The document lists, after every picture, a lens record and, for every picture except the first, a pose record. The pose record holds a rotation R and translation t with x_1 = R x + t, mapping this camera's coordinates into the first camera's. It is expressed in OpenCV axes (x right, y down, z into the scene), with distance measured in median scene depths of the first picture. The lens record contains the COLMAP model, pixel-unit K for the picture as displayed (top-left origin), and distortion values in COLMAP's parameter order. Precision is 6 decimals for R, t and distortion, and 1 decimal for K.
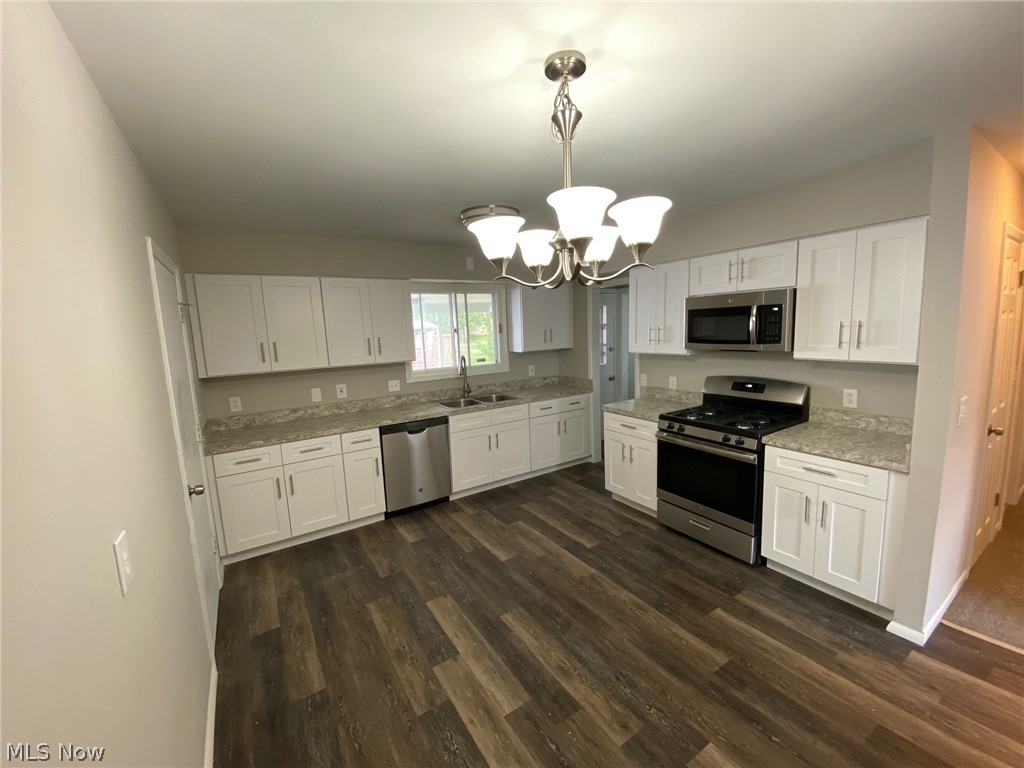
lens RADIAL K [[419.4, 0, 511.6], [0, 419.4, 381.4], [0, 0, 1]] dist [0.029448, -0.024173]
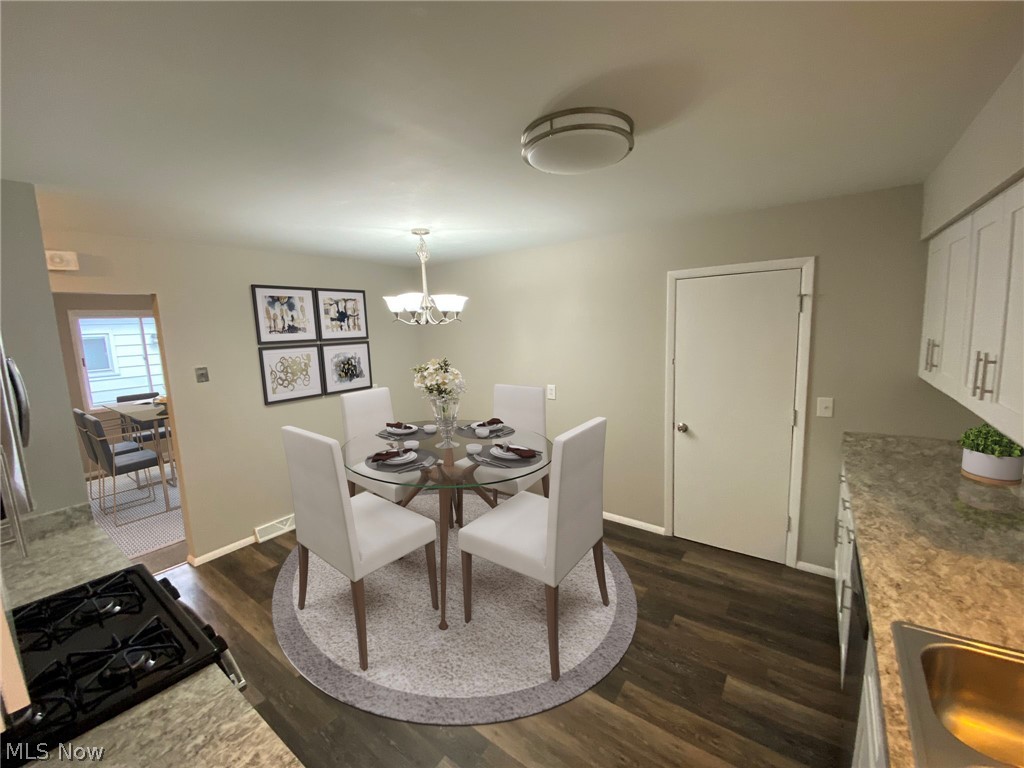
lens RADIAL K [[419.4, 0, 511.6], [0, 419.4, 381.4], [0, 0, 1]] dist [0.029448, -0.024173]
pose [[-0.933339, 0.122971, -0.337277, 0.284509], [0.025582, 0.959897, 0.279185, -0.295297], [0.358083, 0.251946, -0.899055, 1.734380]]
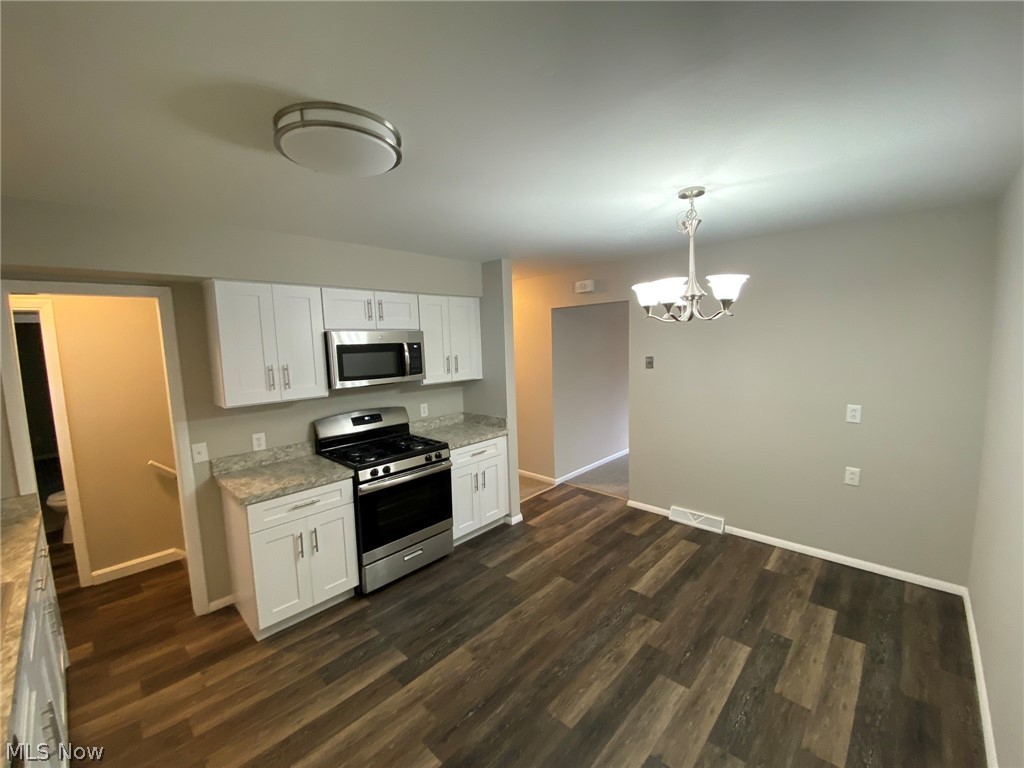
lens RADIAL K [[419.4, 0, 511.6], [0, 419.4, 381.4], [0, 0, 1]] dist [0.029448, -0.024173]
pose [[-0.243177, -0.047153, 0.968835, -0.682219], [0.173687, 0.980558, 0.091319, -0.142033], [-0.954305, 0.190481, -0.230259, 1.108058]]
